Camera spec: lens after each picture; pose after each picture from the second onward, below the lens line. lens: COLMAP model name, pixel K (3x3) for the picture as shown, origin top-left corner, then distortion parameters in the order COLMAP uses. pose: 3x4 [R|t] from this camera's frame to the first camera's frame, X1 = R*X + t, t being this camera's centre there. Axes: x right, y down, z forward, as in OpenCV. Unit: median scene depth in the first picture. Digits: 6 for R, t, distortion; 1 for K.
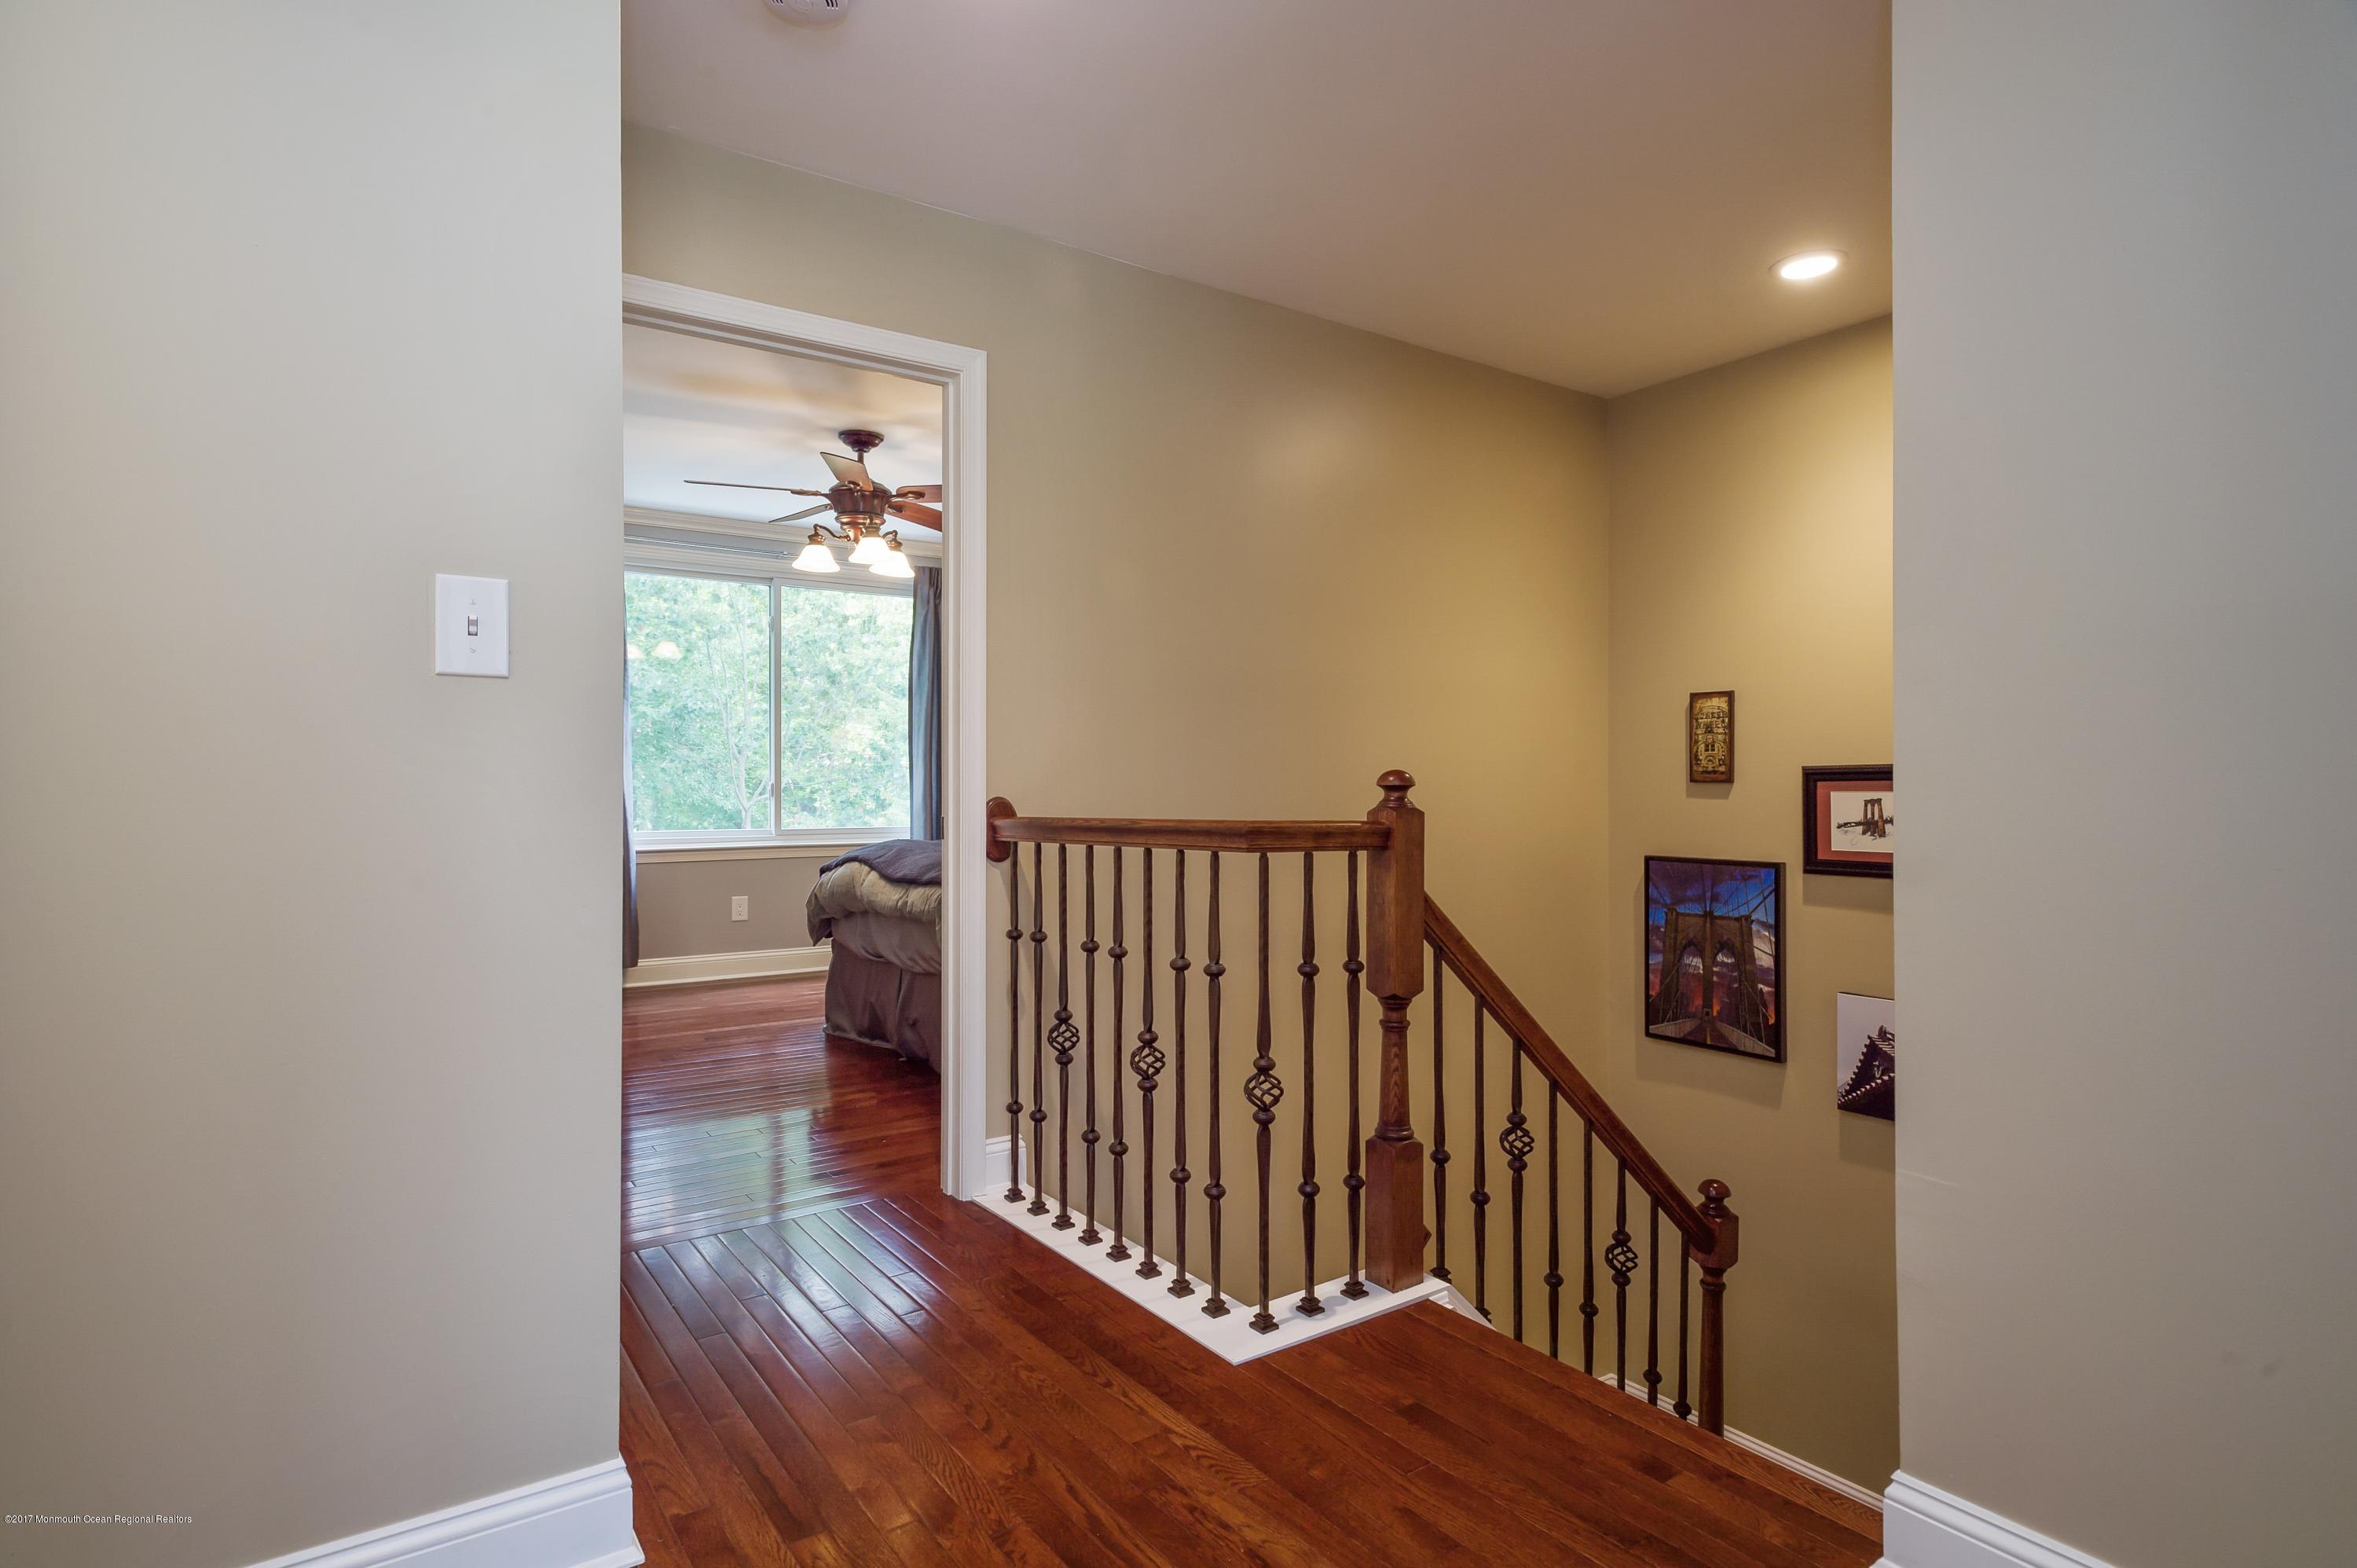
lens RADIAL K [[1228.0, 0, 1163.7], [0, 1228.0, 795.0], [0, 0, 1]] dist [0.004161, 0.000605]
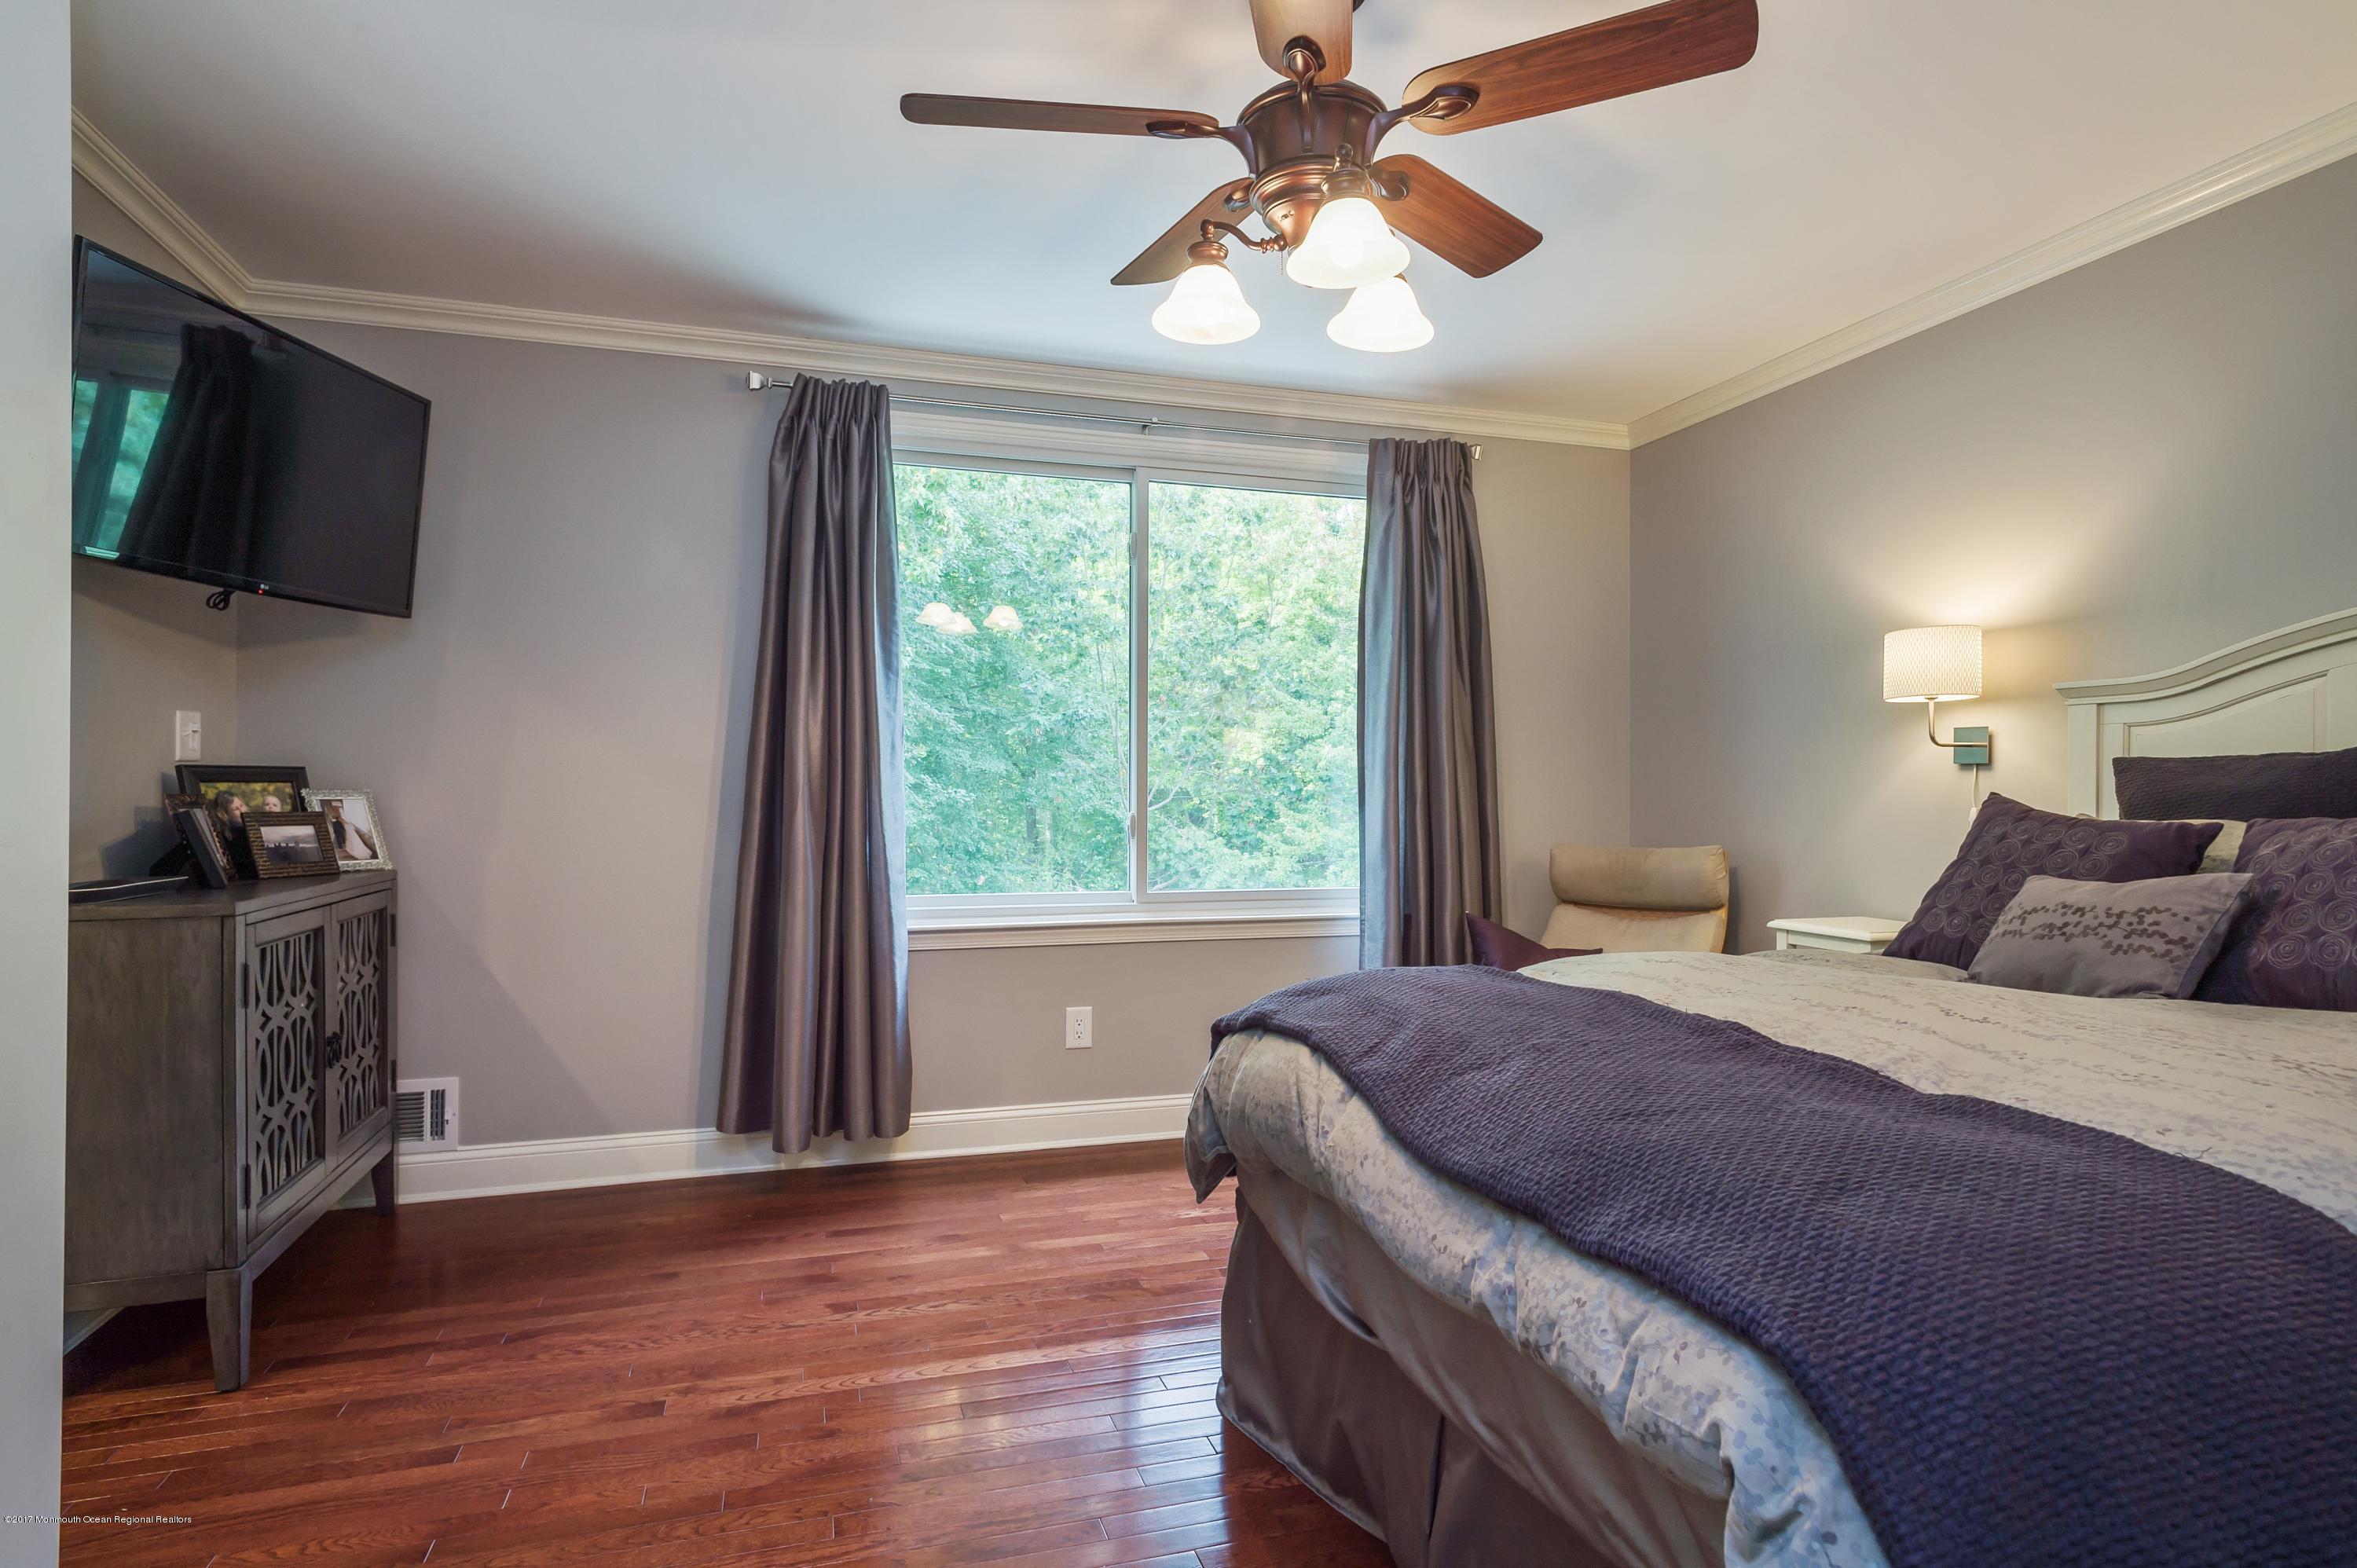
lens RADIAL K [[1228.0, 0, 1163.7], [0, 1228.0, 795.0], [0, 0, 1]] dist [0.004161, 0.000605]
pose [[0.952274, 0.003911, -0.305219, -0.128066], [-0.005763, 0.999970, -0.005167, -0.015944], [0.305190, 0.006679, 0.952268, 0.454033]]
